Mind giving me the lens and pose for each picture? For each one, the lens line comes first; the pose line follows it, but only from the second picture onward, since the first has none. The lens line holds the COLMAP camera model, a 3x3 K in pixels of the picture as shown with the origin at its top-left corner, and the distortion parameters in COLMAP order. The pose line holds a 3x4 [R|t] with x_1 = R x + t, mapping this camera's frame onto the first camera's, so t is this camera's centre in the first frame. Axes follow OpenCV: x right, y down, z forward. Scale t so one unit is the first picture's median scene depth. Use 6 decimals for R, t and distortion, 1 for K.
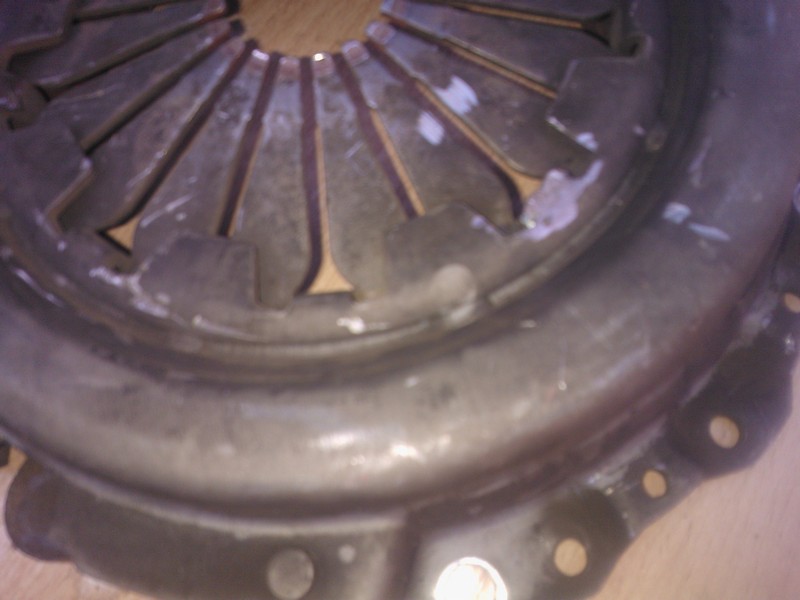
lens RADIAL K [[629.9, 0, 395.9], [0, 629.9, 279.1], [0, 0, 1]] dist [0.132207, -0.286539]
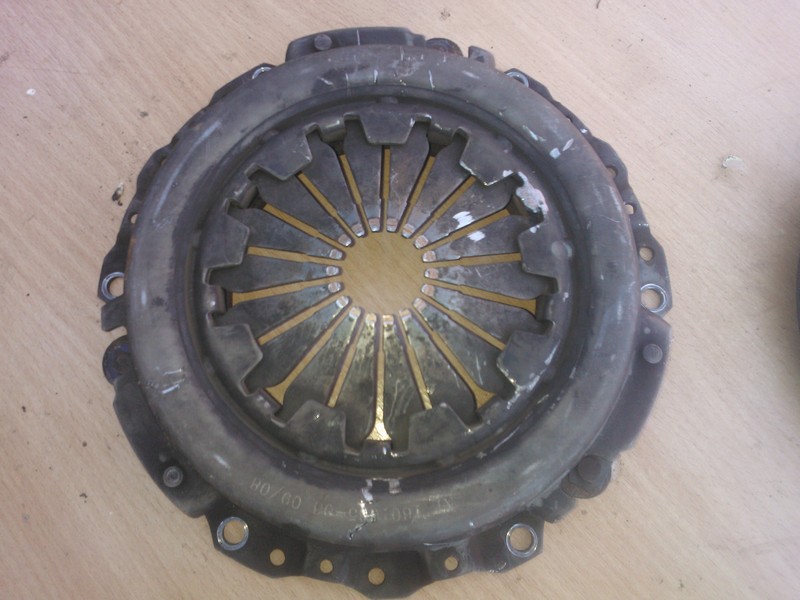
lens RADIAL K [[629.9, 0, 395.9], [0, 629.9, 279.1], [0, 0, 1]] dist [0.132207, -0.286539]
pose [[0.283594, -0.915547, 0.285216, -0.767988], [0.889281, 0.362383, 0.279032, -1.036296], [-0.358824, 0.174505, 0.916948, -0.804374]]
